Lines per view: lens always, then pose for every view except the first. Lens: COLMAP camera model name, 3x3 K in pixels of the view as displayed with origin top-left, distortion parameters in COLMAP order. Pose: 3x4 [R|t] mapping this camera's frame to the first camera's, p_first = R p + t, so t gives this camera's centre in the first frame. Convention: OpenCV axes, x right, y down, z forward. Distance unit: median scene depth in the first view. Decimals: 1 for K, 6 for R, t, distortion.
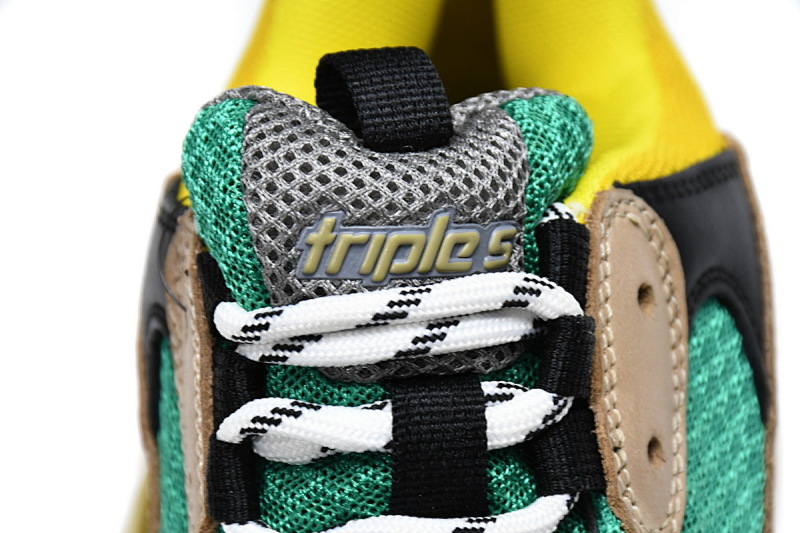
lens RADIAL K [[4828.0, 0, 396.3], [0, 4828.0, 266.9], [0, 0, 1]] dist [0.836325, 0.000000]
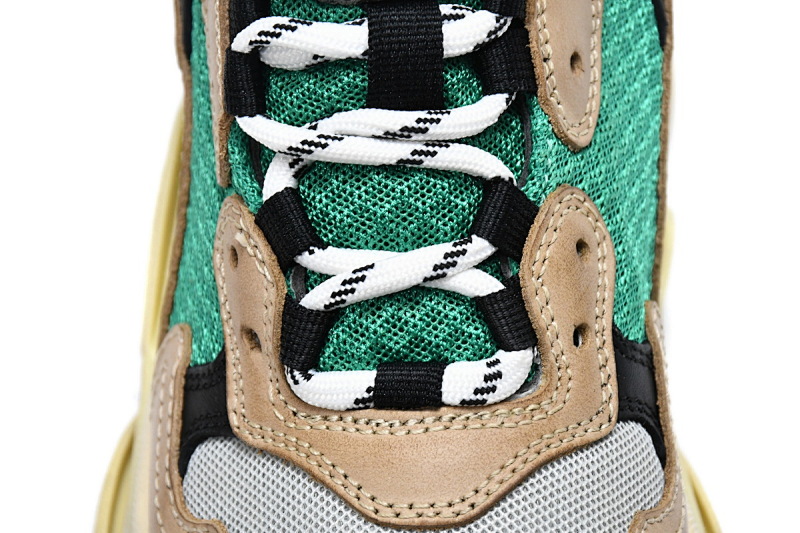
lens RADIAL K [[2915.9, 0, 407.0], [0, 2915.9, 266.2], [0, 0, 1]] dist [0.553718, 0.000000]
pose [[0.999893, 0.002433, -0.014421, 0.020313], [-0.001960, 0.999463, 0.032696, 0.067099], [0.014492, -0.032664, 0.999361, 0.229057]]
